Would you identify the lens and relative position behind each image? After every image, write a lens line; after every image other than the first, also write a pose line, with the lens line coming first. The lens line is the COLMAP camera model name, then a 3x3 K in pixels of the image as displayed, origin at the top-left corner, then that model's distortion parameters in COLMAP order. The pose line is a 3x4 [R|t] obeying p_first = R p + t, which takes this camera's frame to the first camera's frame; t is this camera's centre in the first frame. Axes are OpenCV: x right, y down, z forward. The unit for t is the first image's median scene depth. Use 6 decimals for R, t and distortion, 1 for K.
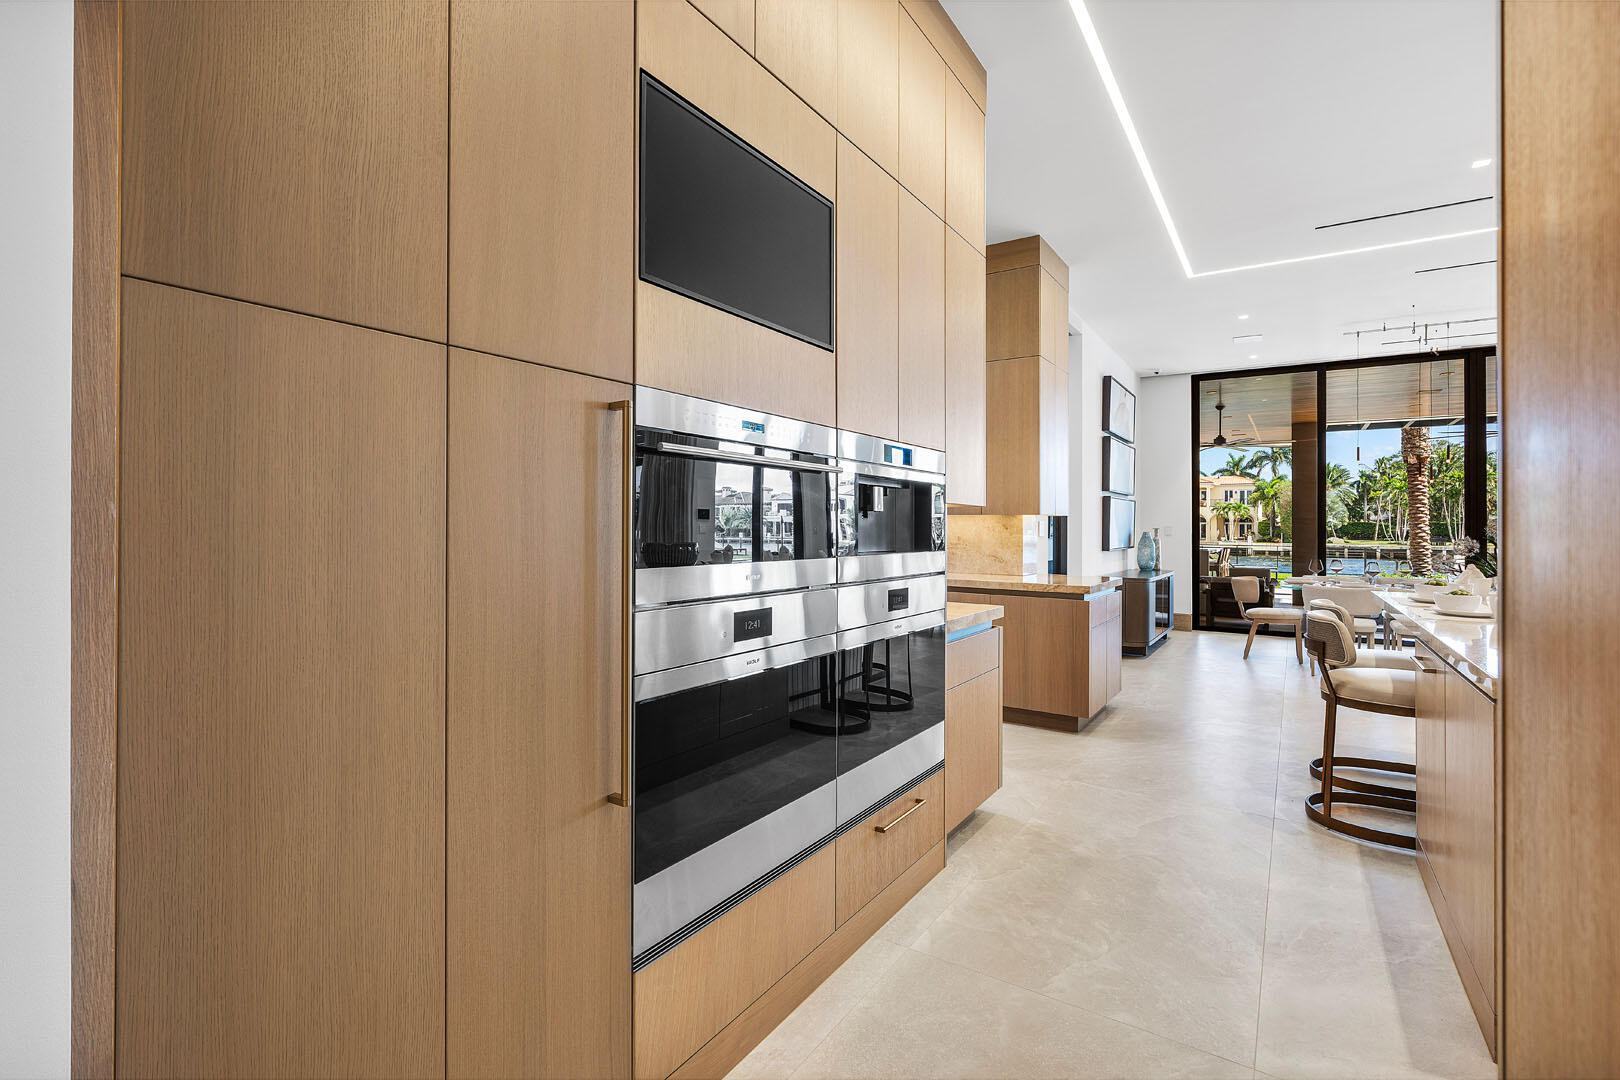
lens RADIAL K [[733.6, 0, 835.8], [0, 733.6, 520.0], [0, 0, 1]] dist [-0.001457, -0.000322]
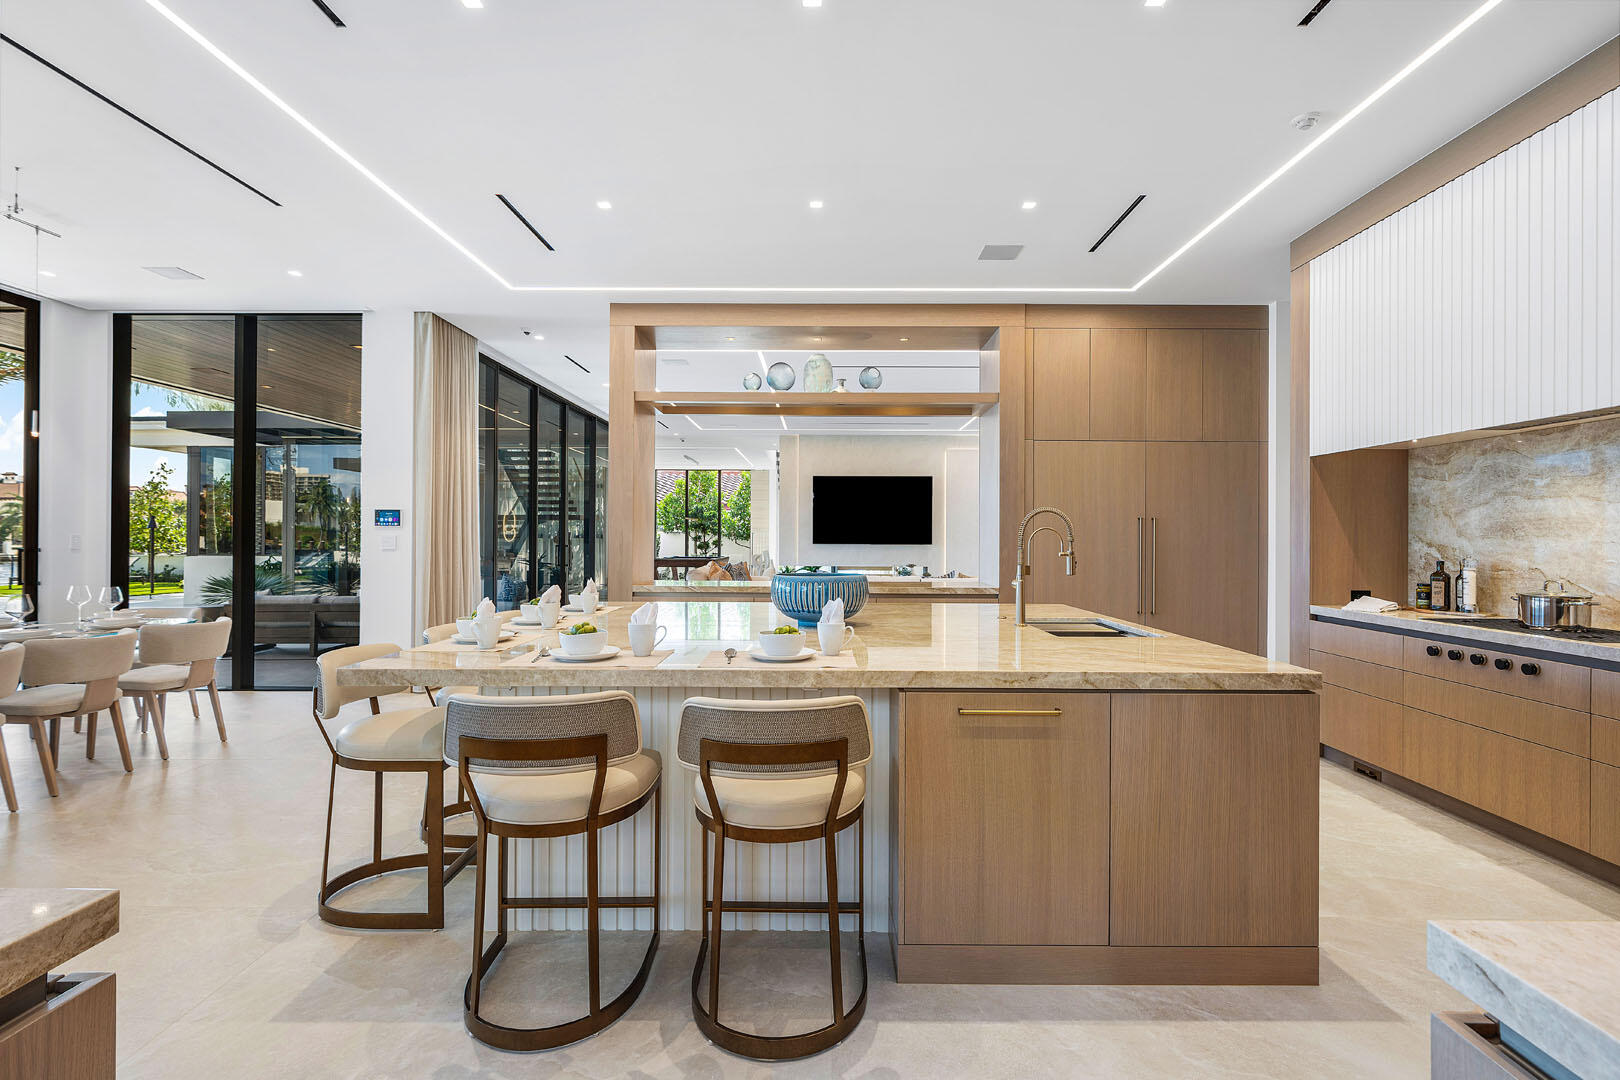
lens RADIAL K [[790.9, 0, 811.4], [0, 790.9, 521.9], [0, 0, 1]] dist [-0.003768, 0.000285]
pose [[-0.523477, 0.006489, 0.852015, 0.025491], [-0.011919, 0.999817, -0.014938, -0.001455], [-0.851956, -0.017975, -0.523304, 0.305381]]
